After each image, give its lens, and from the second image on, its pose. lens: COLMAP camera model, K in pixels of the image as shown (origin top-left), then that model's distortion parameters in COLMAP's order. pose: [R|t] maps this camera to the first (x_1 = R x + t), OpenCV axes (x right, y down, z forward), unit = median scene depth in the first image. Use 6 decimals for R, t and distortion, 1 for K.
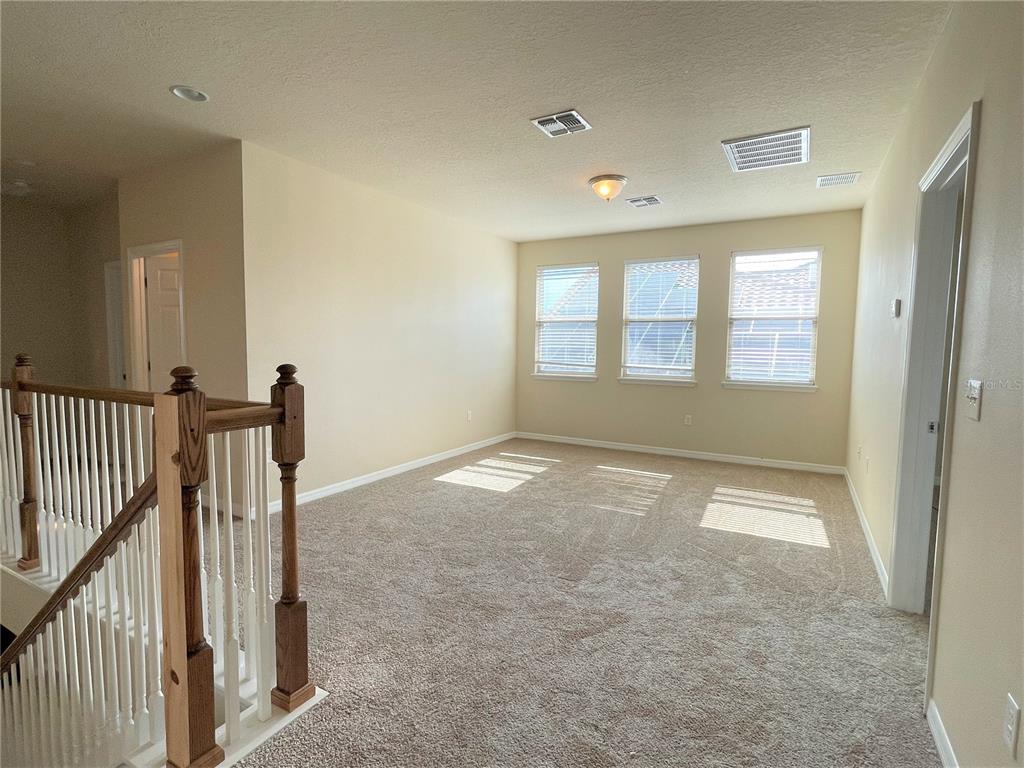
lens RADIAL K [[516.7, 0, 512.0], [0, 516.7, 384.0], [0, 0, 1]] dist [-0.003671, 0.007395]
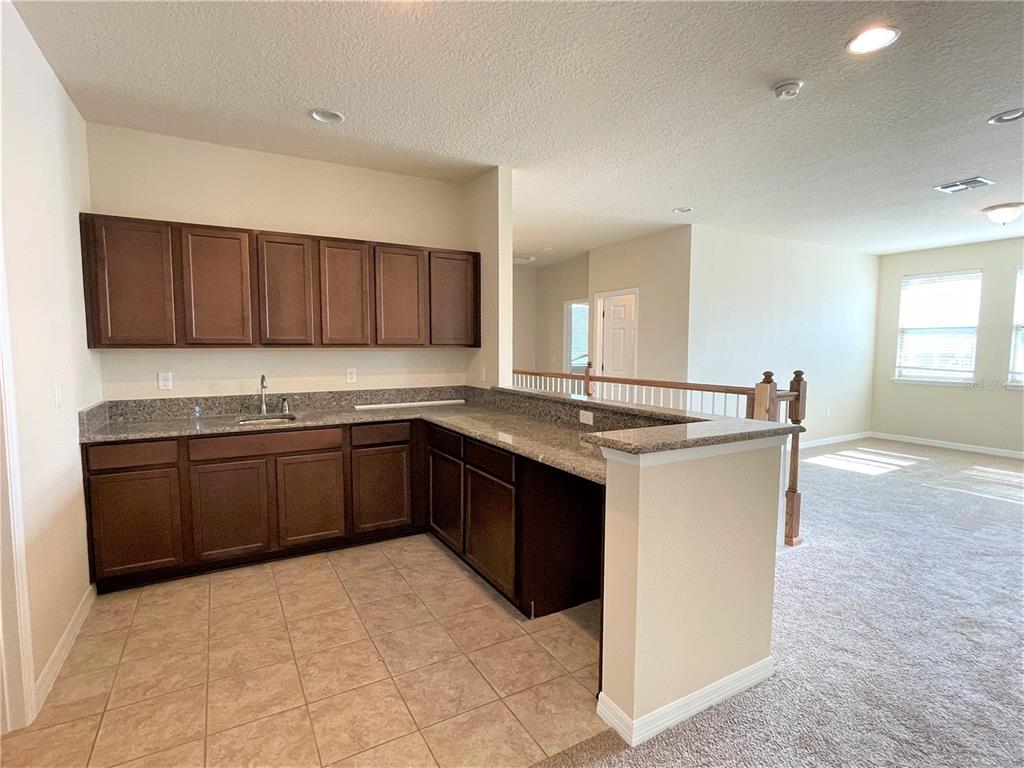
lens RADIAL K [[516.7, 0, 512.0], [0, 516.7, 384.0], [0, 0, 1]] dist [-0.003671, 0.007395]
pose [[0.859205, 0.028874, -0.510817, -0.195892], [-0.028973, 0.999550, 0.007767, 0.016300], [0.510811, 0.008127, 0.859655, -0.680770]]
